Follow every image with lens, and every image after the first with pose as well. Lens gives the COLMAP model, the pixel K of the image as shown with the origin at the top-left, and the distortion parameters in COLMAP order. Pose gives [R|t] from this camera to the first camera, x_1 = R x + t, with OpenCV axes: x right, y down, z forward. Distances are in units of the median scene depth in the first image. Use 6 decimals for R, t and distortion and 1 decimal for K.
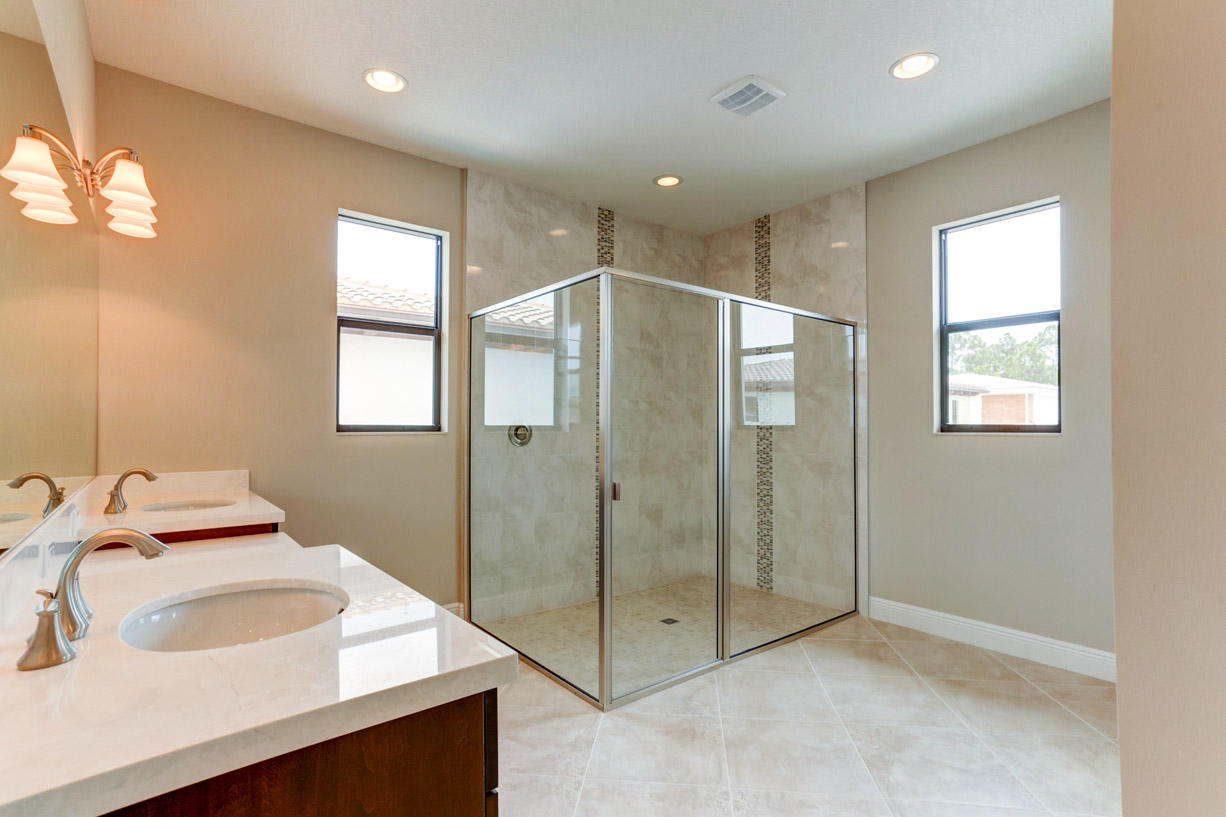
lens RADIAL K [[590.0, 0, 612.4], [0, 590.0, 425.5], [0, 0, 1]] dist [0.001318, 0.000151]
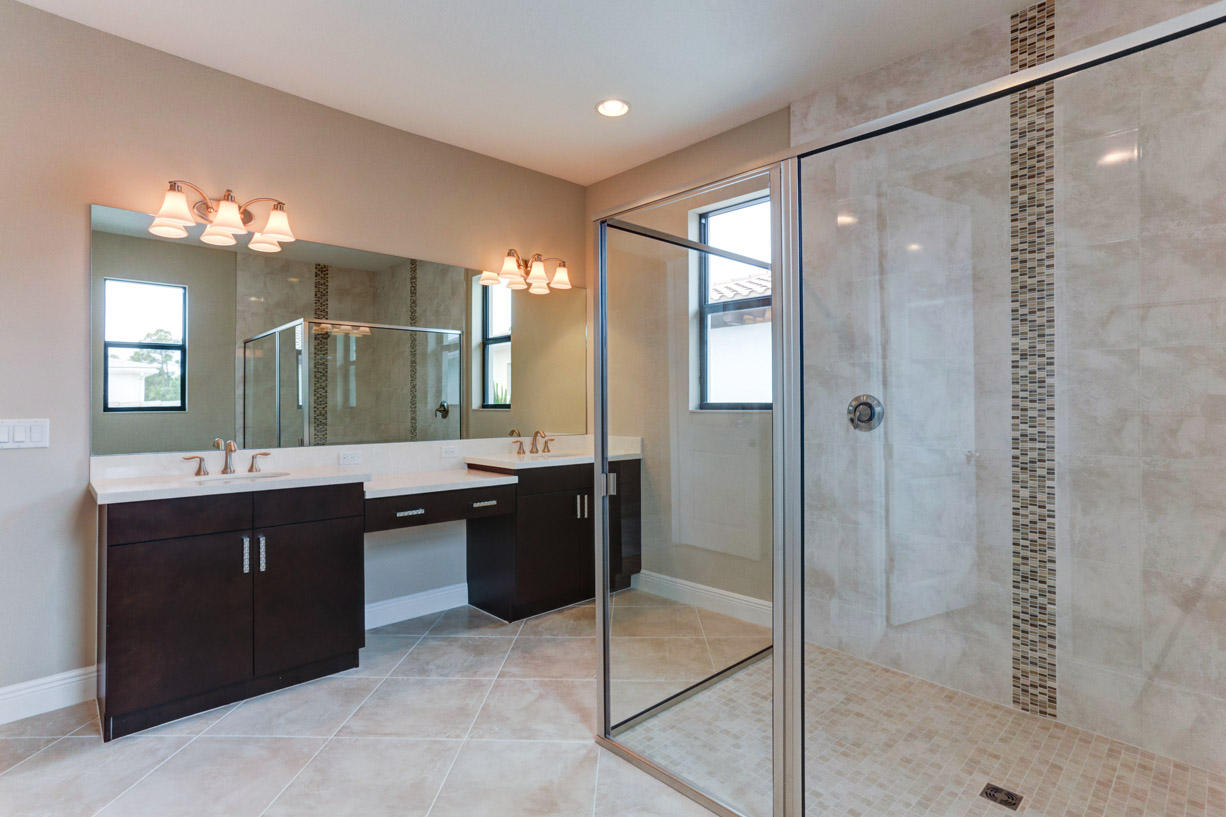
lens RADIAL K [[600.5, 0, 619.2], [0, 600.5, 401.7], [0, 0, 1]] dist [-0.026987, 0.025861]
pose [[0.110059, -0.002818, -0.993921, 0.674760], [0.004429, 0.999987, -0.002344, -0.000824], [0.993915, -0.004144, 0.110070, 0.751763]]
